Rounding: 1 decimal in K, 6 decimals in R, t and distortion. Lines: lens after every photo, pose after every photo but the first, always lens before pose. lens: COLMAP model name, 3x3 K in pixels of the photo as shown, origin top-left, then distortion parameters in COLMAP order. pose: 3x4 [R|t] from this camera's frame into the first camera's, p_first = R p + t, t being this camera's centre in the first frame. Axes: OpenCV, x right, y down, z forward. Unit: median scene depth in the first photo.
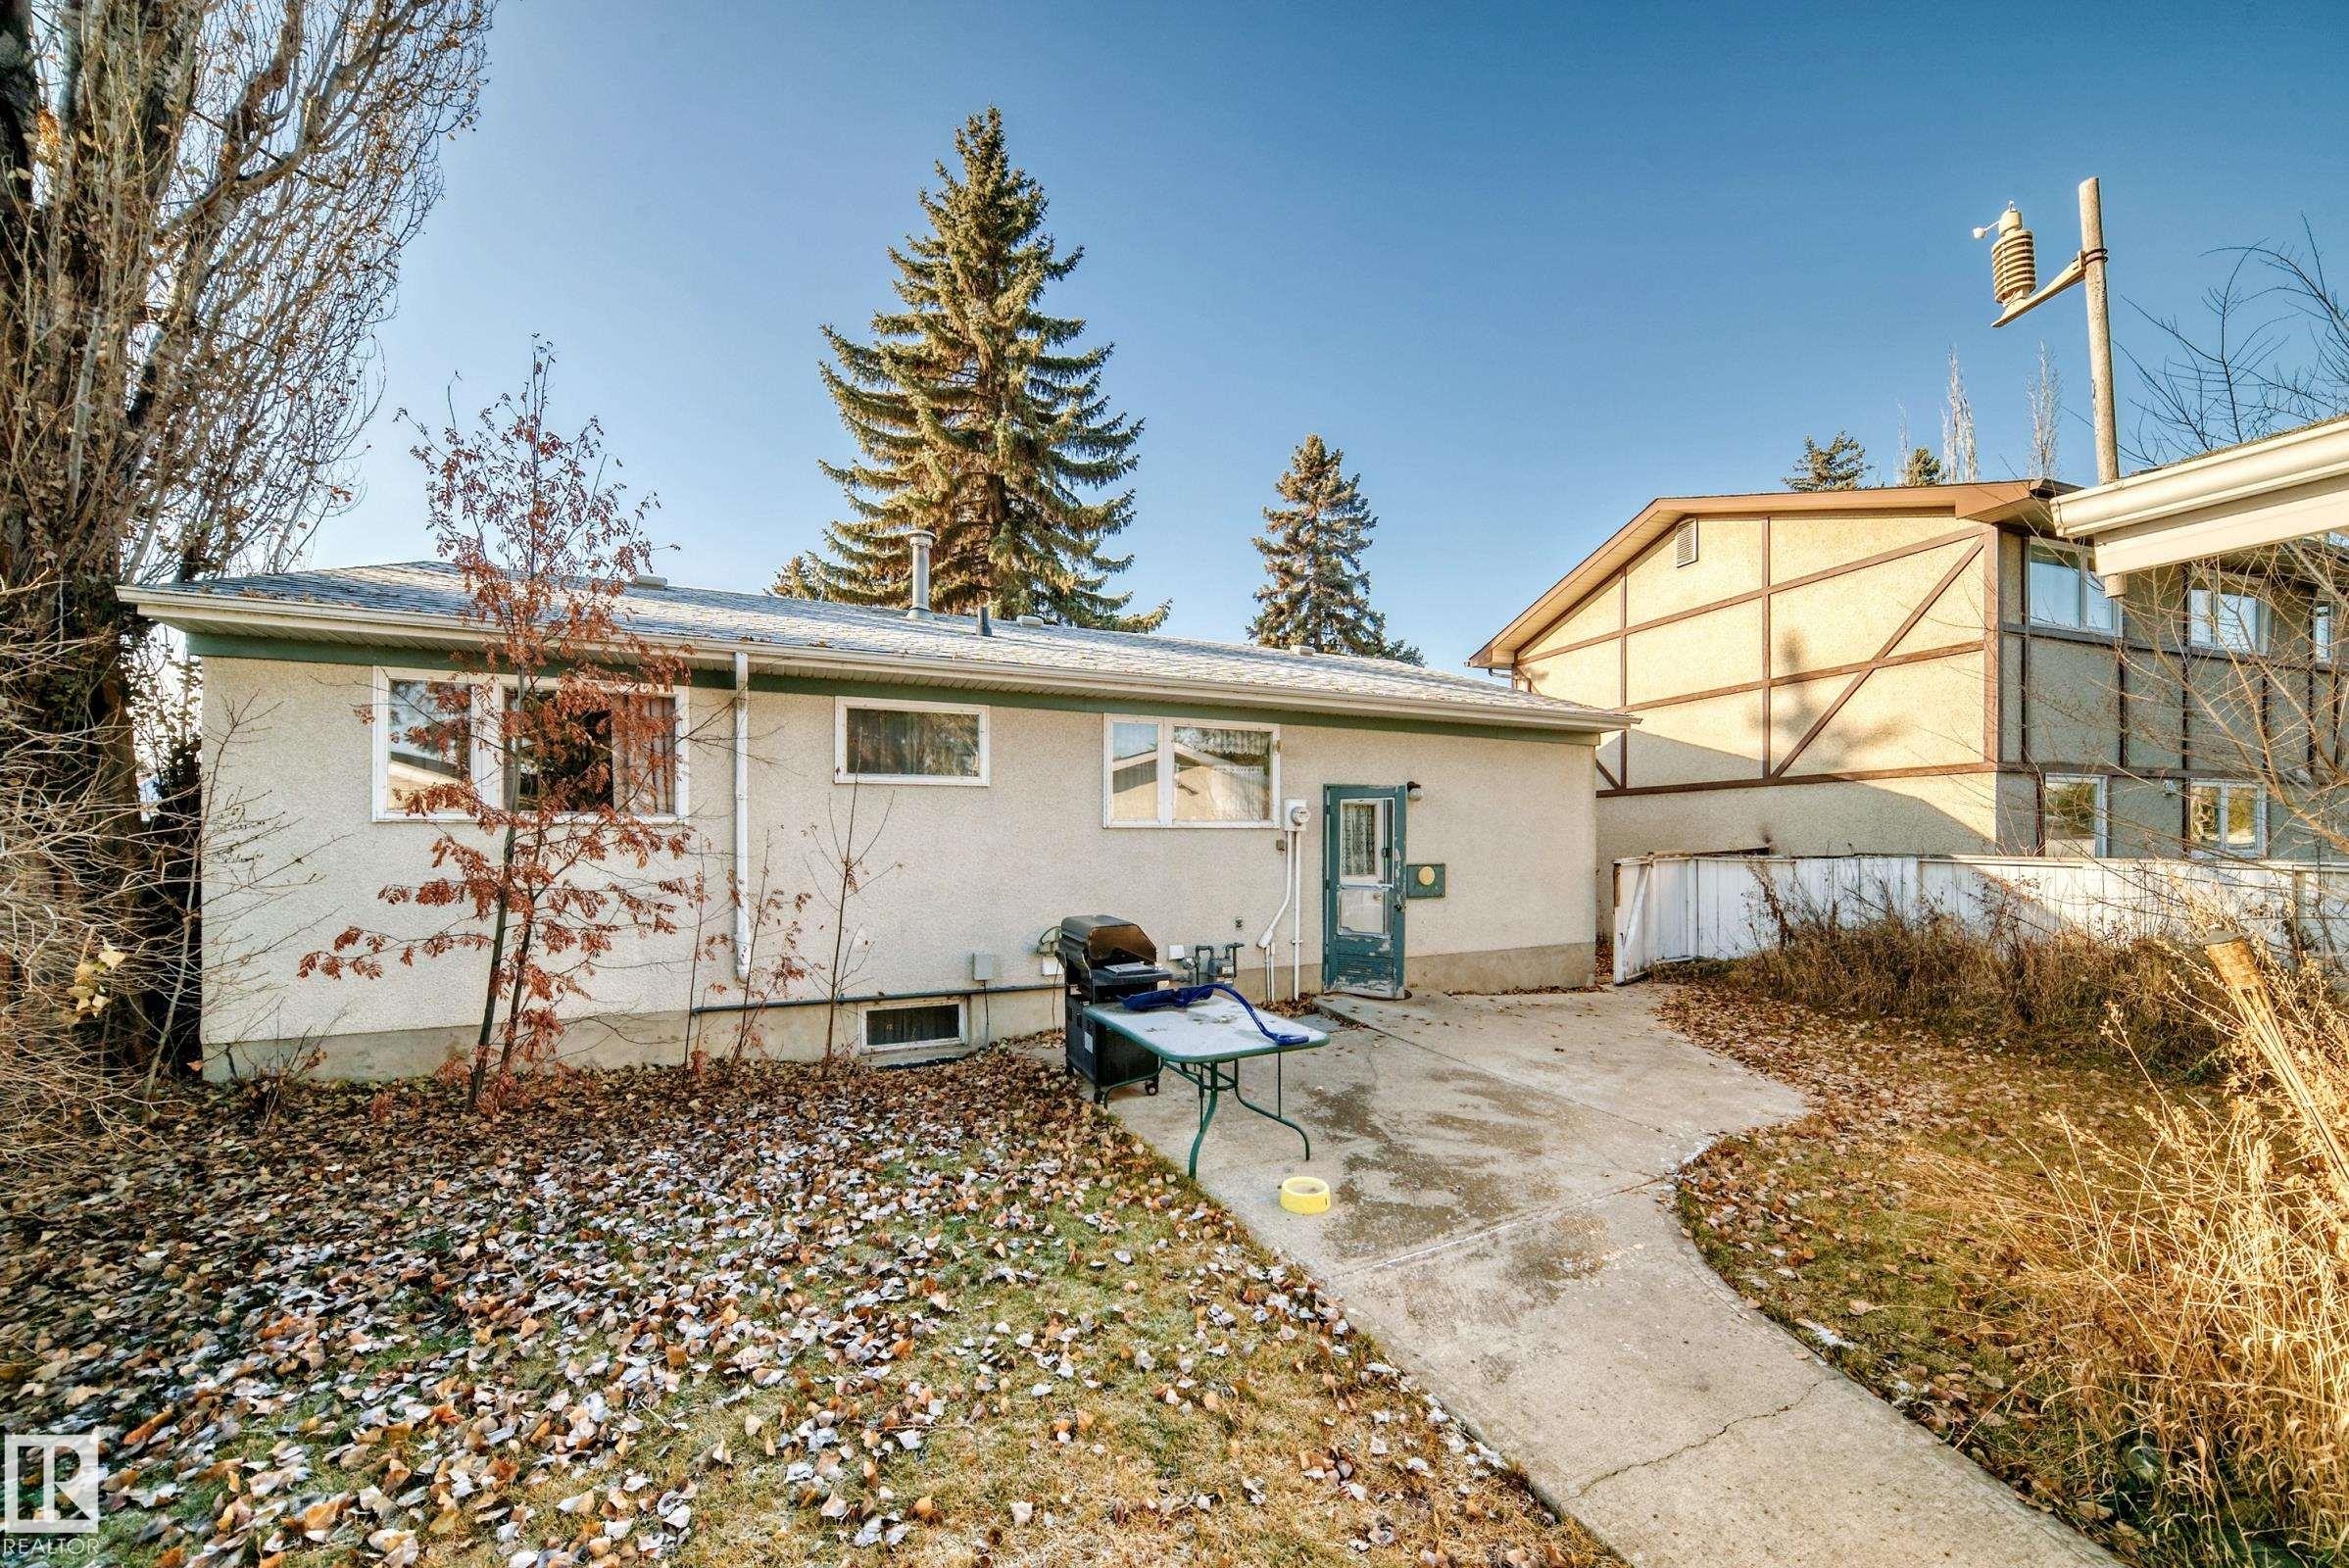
lens RADIAL K [[874.2, 0, 1189.1], [0, 874.2, 836.5], [0, 0, 1]] dist [-0.000327, -0.000013]
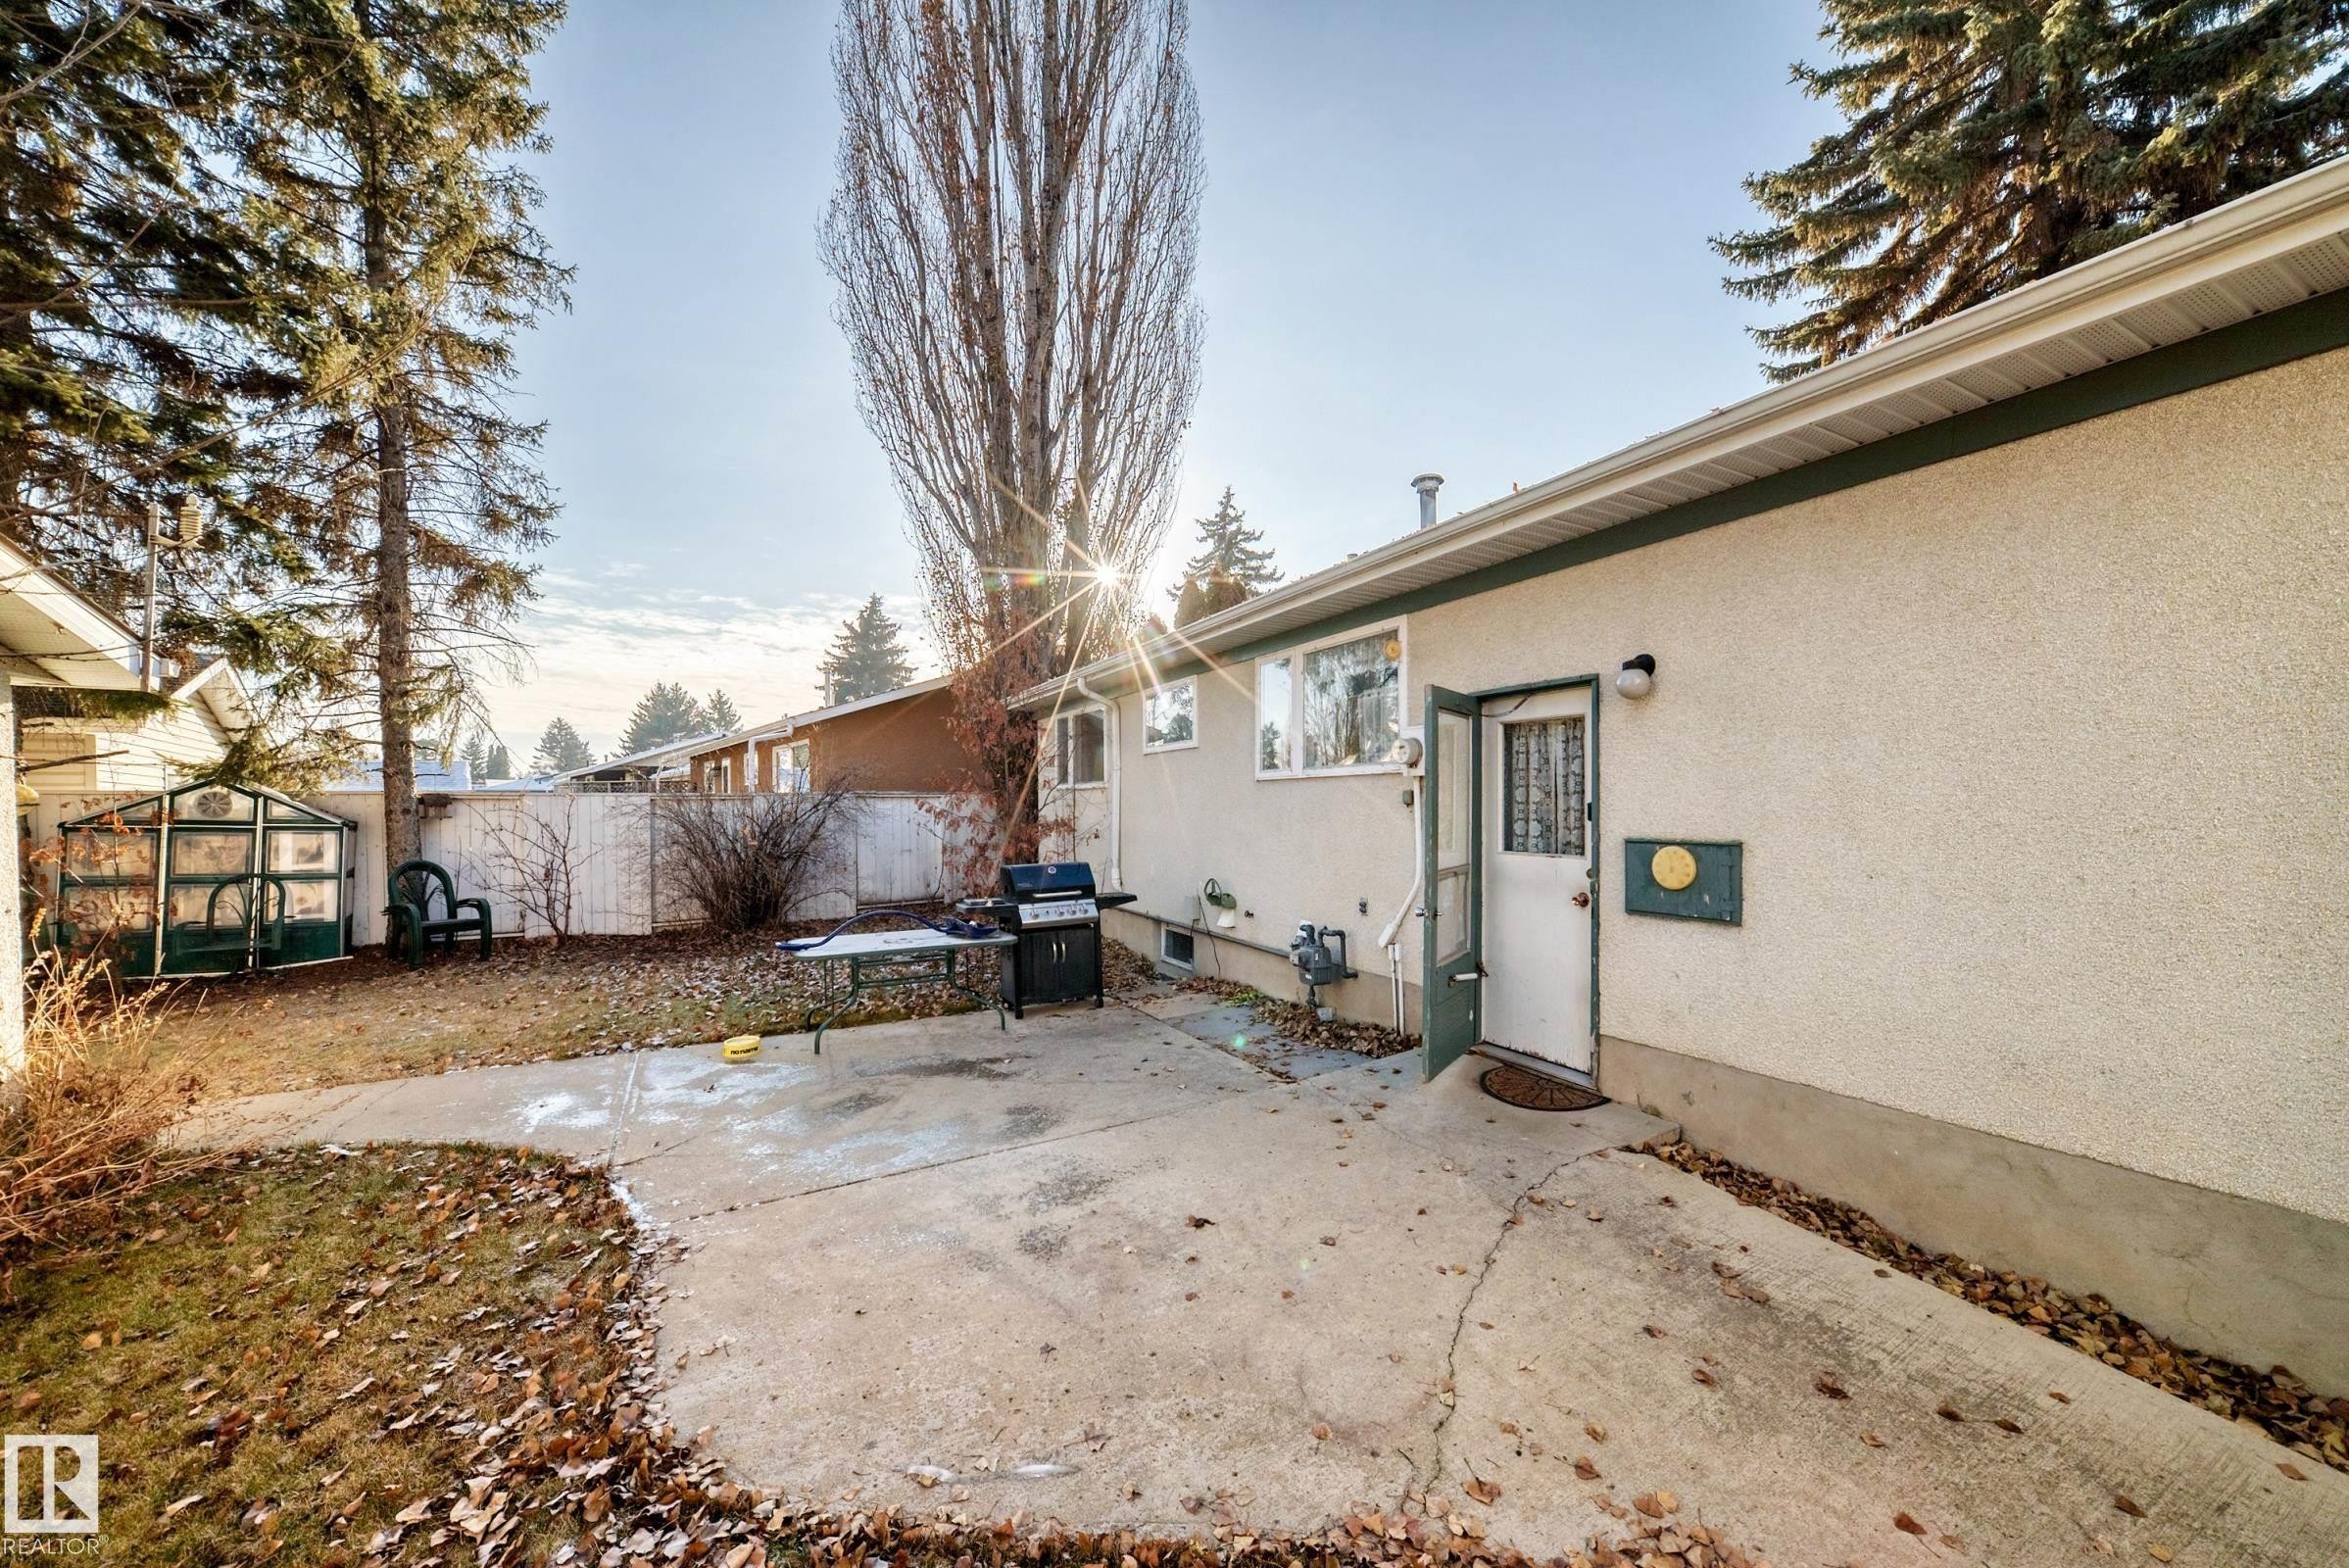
lens RADIAL K [[874.2, 0, 1189.1], [0, 874.2, 836.5], [0, 0, 1]] dist [-0.000327, -0.000013]
pose [[0.019904, 0.030073, -0.999350, 0.729283], [-0.000755, 0.999548, 0.030064, 0.018860], [0.999802, 0.000156, 0.019918, 0.812303]]
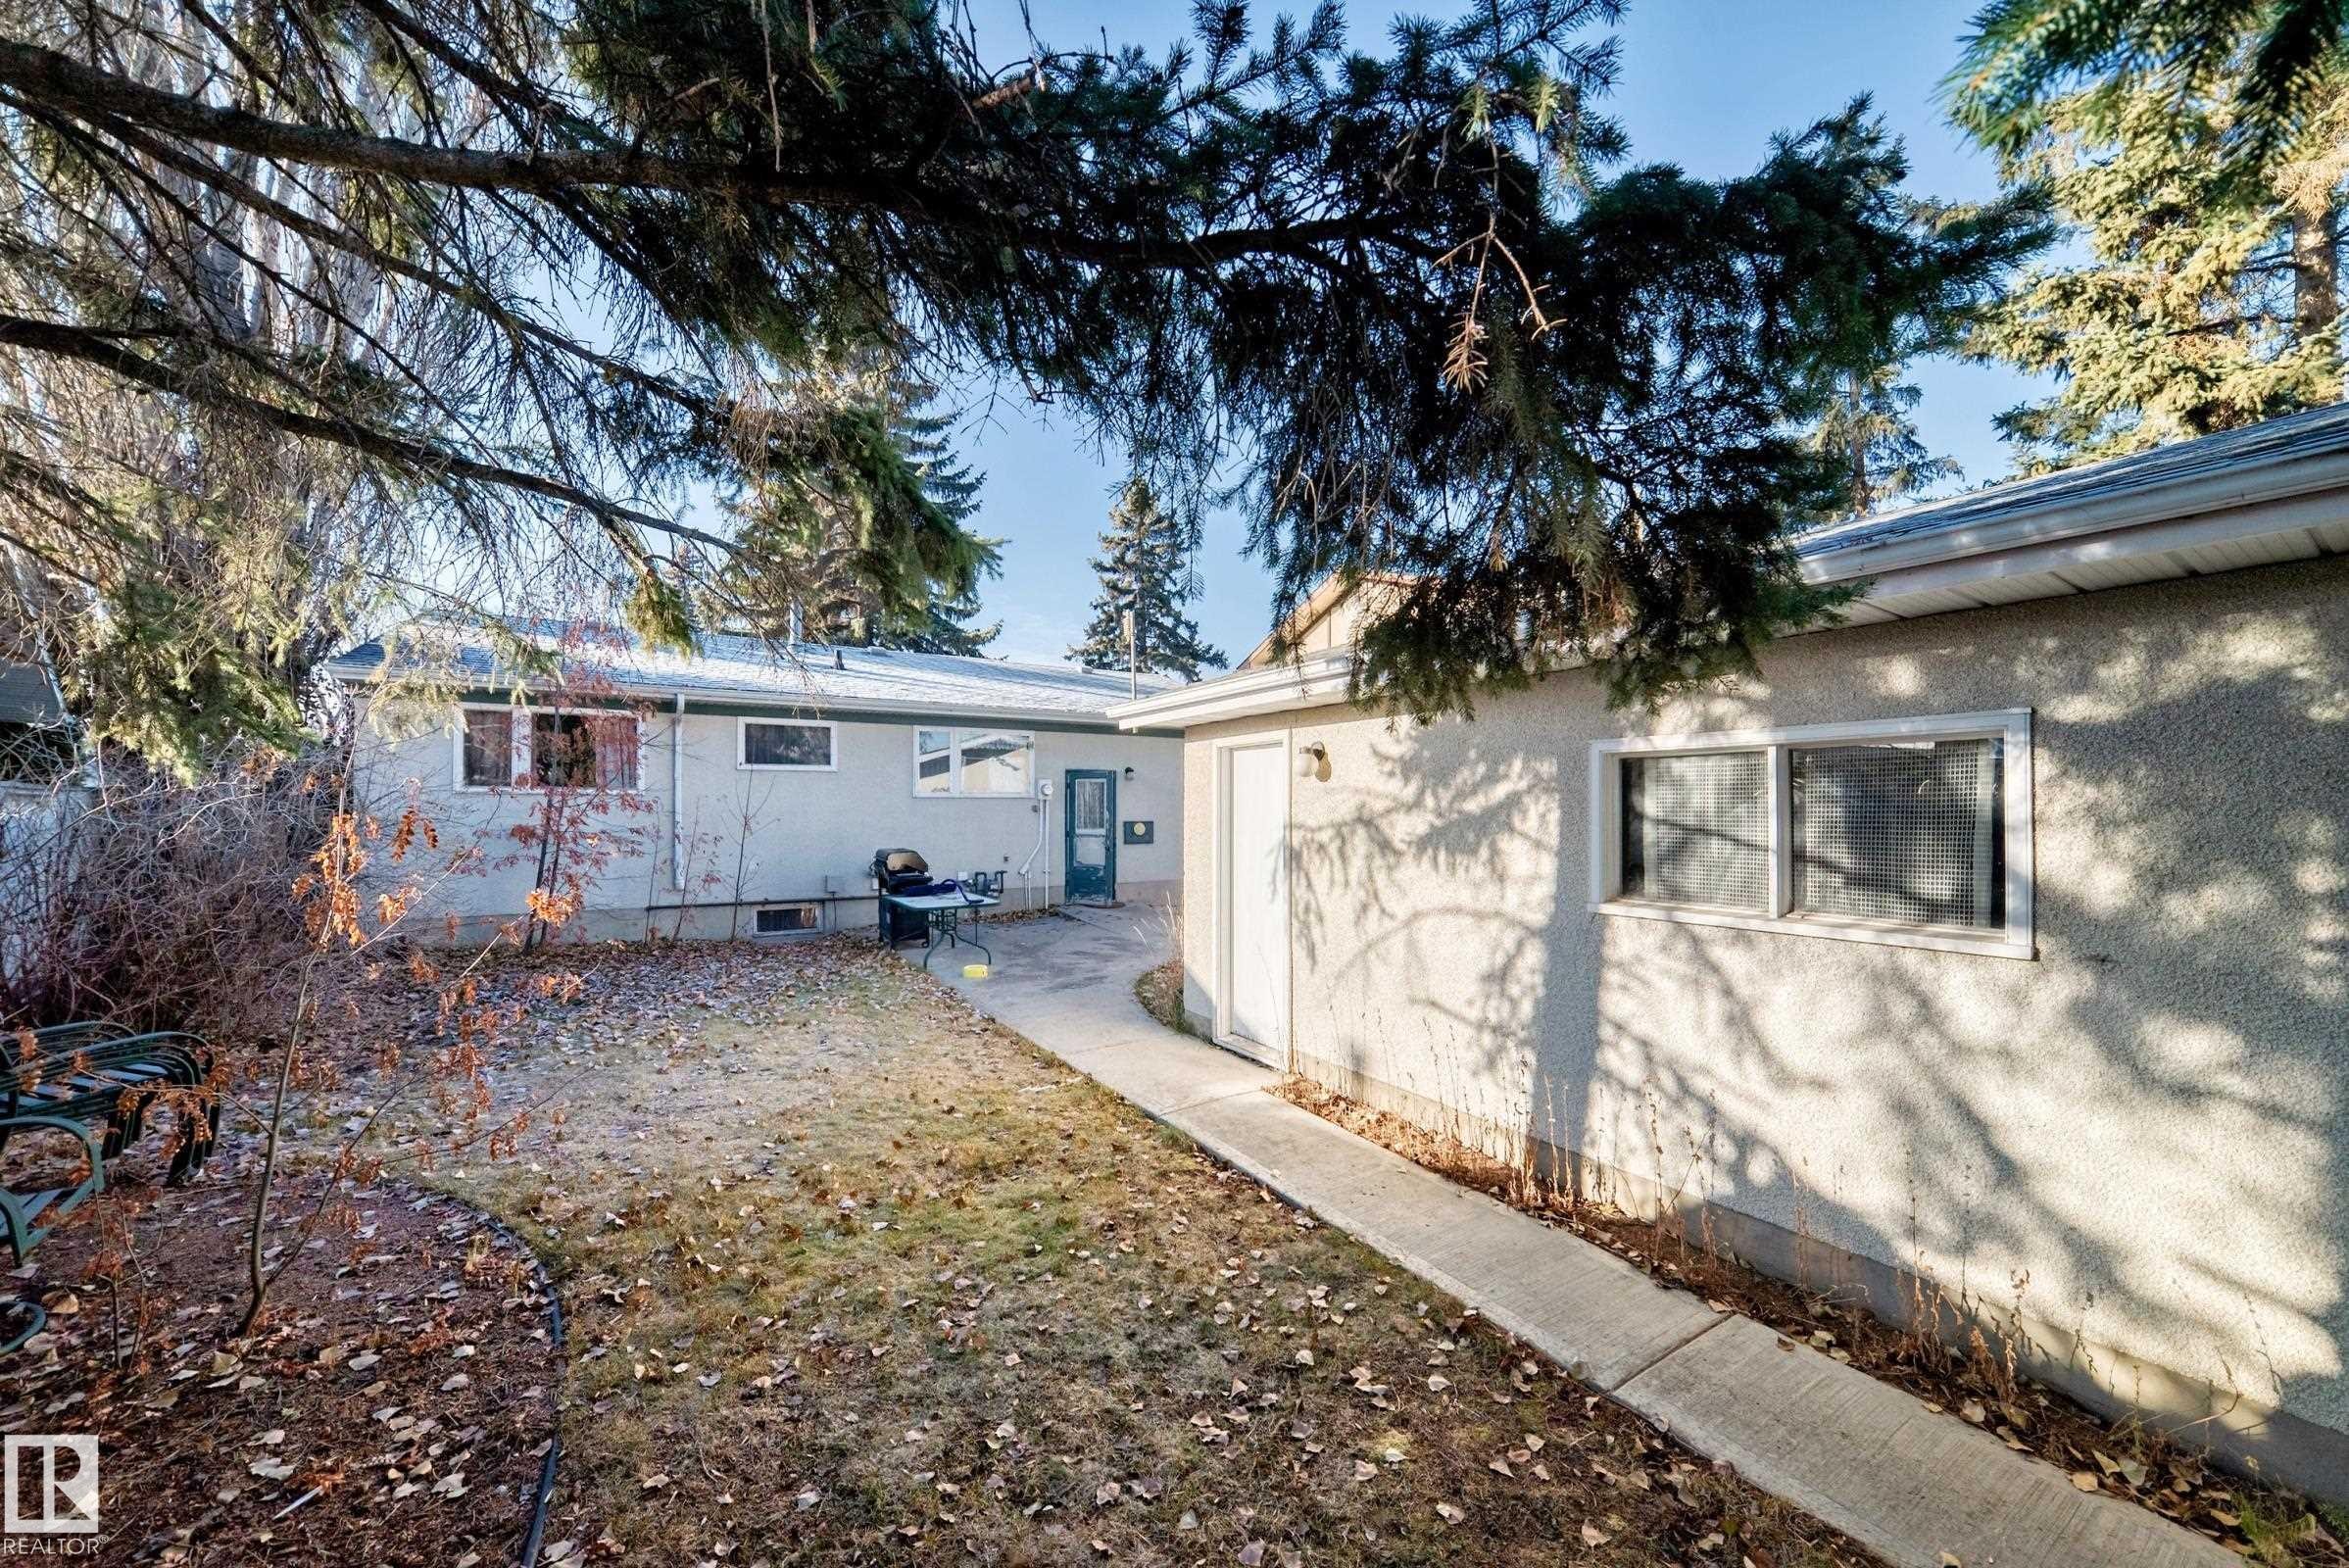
lens RADIAL K [[831.9, 0, 1164.2], [0, 831.9, 808.1], [0, 0, 1]] dist [-0.000458, 0.000020]
pose [[0.994472, 0.002085, 0.104983, 0.172681], [-0.002540, 0.999988, 0.004201, 0.002181], [-0.104973, -0.004444, 0.994465, -0.483101]]
